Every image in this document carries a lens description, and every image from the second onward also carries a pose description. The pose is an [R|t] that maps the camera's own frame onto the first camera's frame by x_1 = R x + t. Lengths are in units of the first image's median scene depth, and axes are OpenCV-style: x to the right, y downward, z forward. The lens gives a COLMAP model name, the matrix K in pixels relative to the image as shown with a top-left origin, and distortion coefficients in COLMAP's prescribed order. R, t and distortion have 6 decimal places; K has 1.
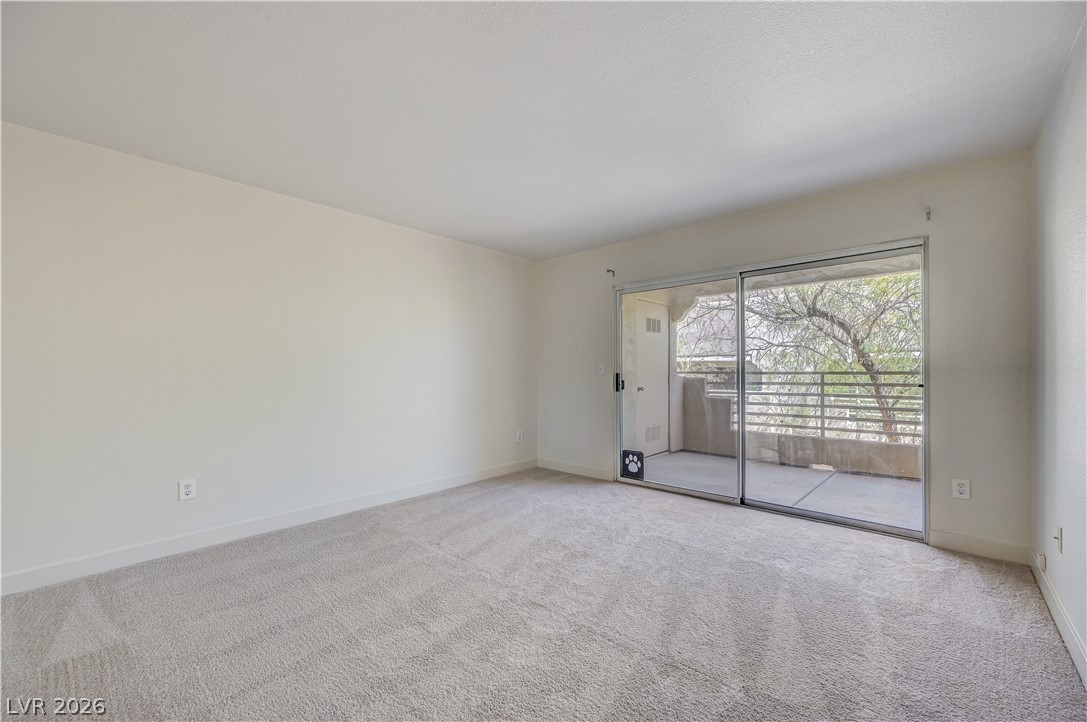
lens RADIAL K [[431.6, 0, 552.1], [0, 431.6, 371.2], [0, 0, 1]] dist [-0.000721, -0.000024]
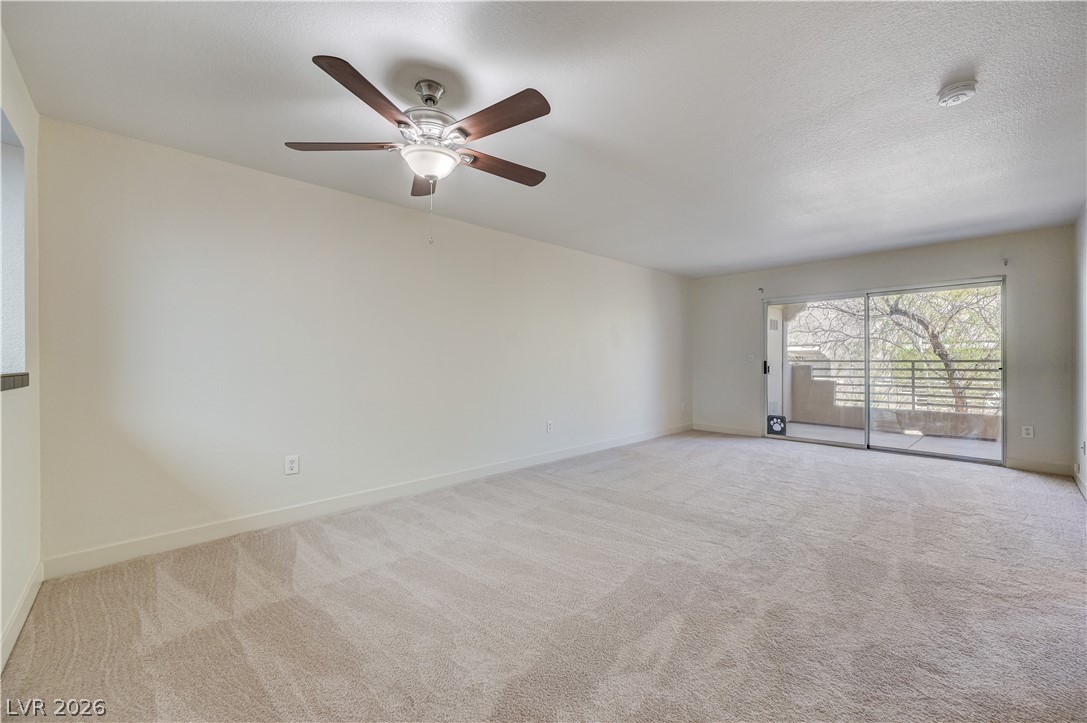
lens RADIAL K [[431.6, 0, 545.0], [0, 431.6, 361.4], [0, 0, 1]] dist [-0.000721, -0.000024]
pose [[0.996554, 0.000692, -0.082941, -0.457091], [-0.000403, 0.999994, 0.003511, 0.000637], [0.082943, -0.003465, 0.996548, -0.481654]]
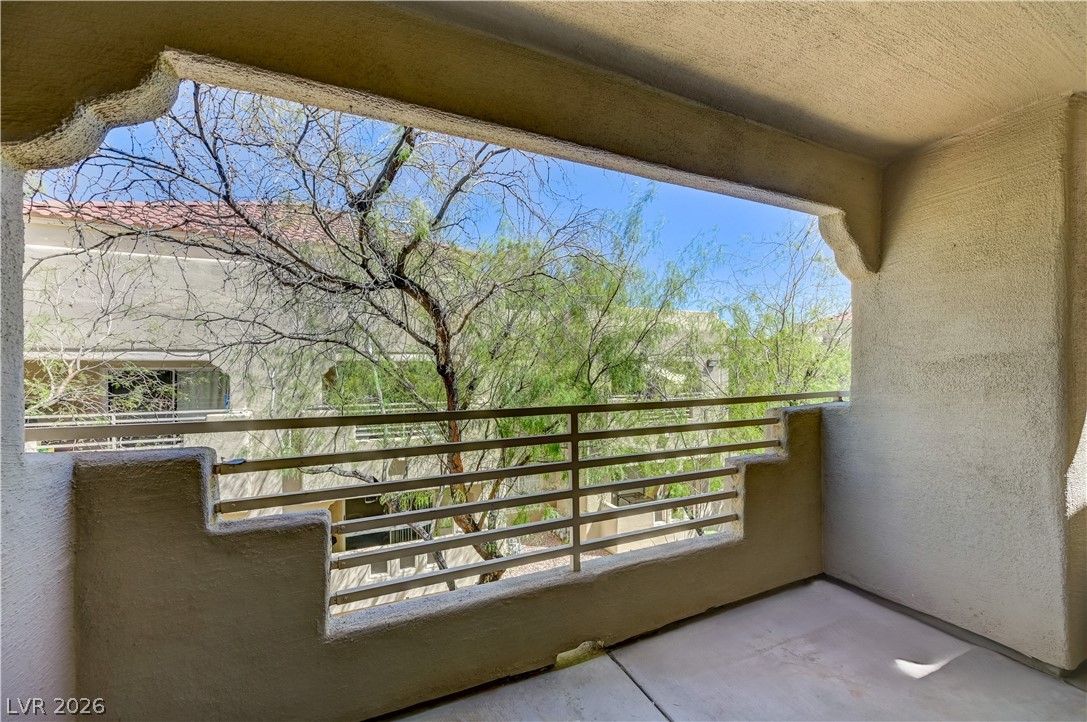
lens RADIAL K [[431.6, 0, 542.5], [0, 431.6, 368.7], [0, 0, 1]] dist [-0.000721, -0.000024]
pose [[0.403668, -0.001005, 0.914905, 0.297816], [0.000507, 0.999999, 0.000874, -0.040115], [-0.914905, 0.000111, 0.403668, 1.028875]]
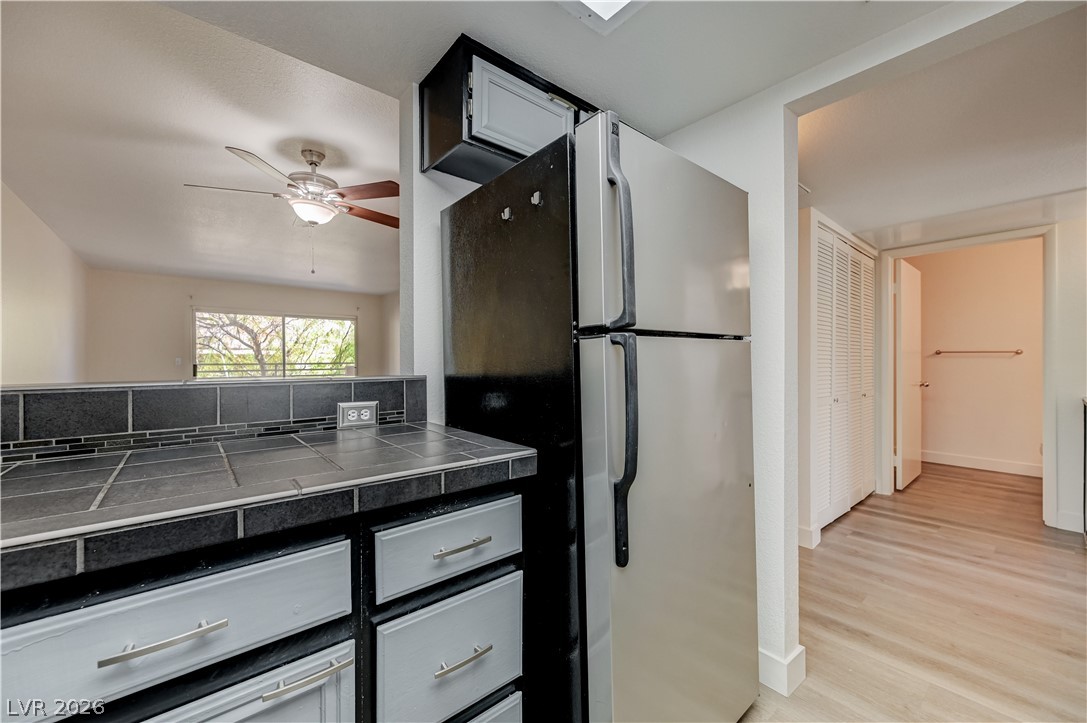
lens RADIAL K [[431.6, 0, 551.8], [0, 431.6, 364.4], [0, 0, 1]] dist [-0.000721, -0.000024]
pose [[0.128724, -0.004652, 0.991670, -1.185358], [0.003500, 0.999985, 0.004236, 0.002695], [-0.991674, 0.002925, 0.128738, -0.428125]]
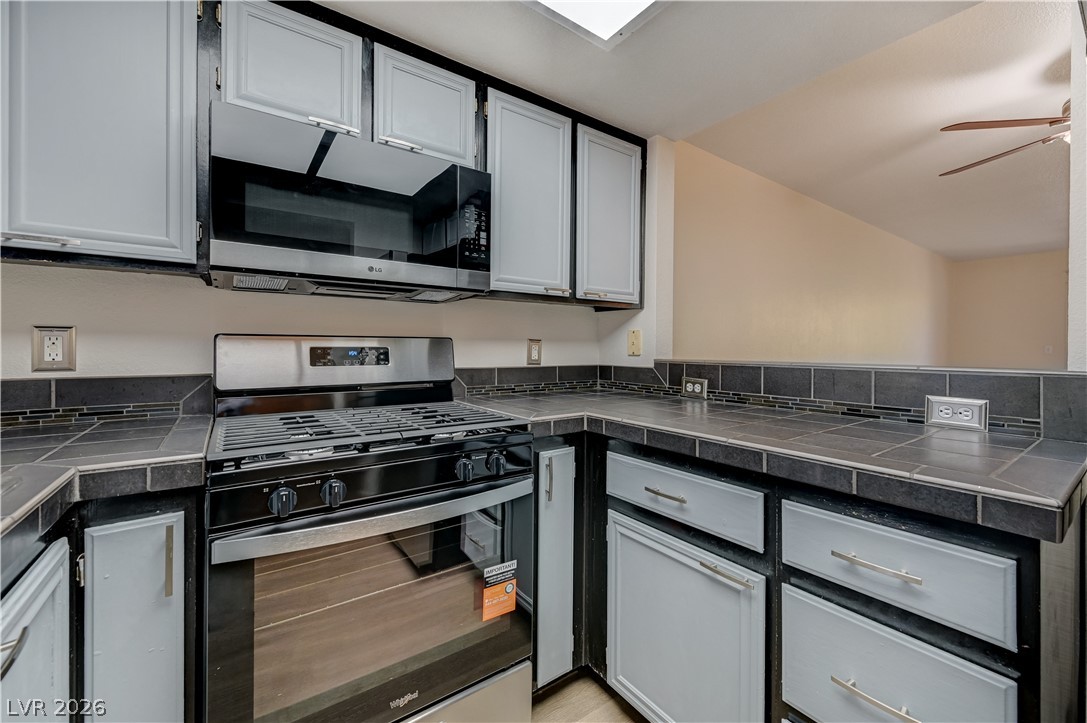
lens RADIAL K [[431.6, 0, 538.9], [0, 431.6, 349.2], [0, 0, 1]] dist [-0.000721, -0.000024]
pose [[0.977368, 0.010326, -0.211294, -1.087713], [-0.009563, 0.999944, 0.004632, 0.002560], [0.211330, -0.002506, 0.977412, -0.556372]]
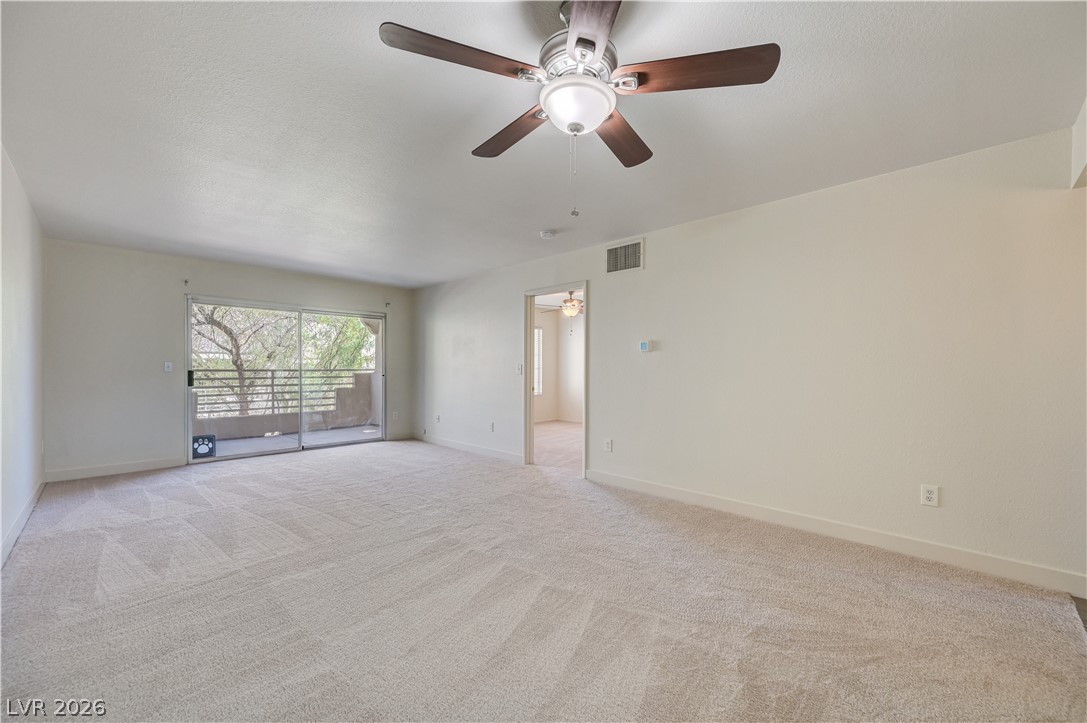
lens RADIAL K [[431.6, 0, 550.6], [0, 431.6, 367.1], [0, 0, 1]] dist [-0.000721, -0.000024]
pose [[0.034454, 0.008762, 0.999368, -0.975911], [-0.001955, 0.999960, -0.008699, 0.004321], [-0.999404, -0.001654, 0.034470, -0.004074]]
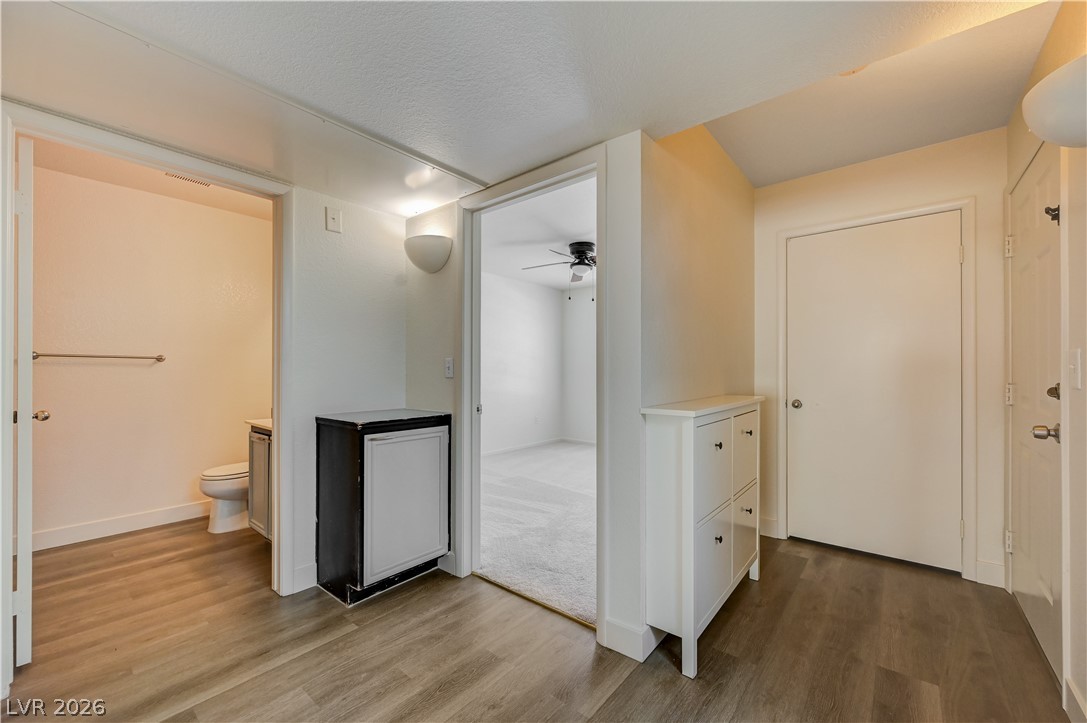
lens RADIAL K [[431.6, 0, 549.6], [0, 431.6, 367.4], [0, 0, 1]] dist [-0.000721, -0.000024]
pose [[-0.998819, 0.000065, -0.048579, -0.670471], [0.000296, 0.999989, -0.004737, 0.001235], [0.048578, -0.004746, -0.998808, -0.609388]]
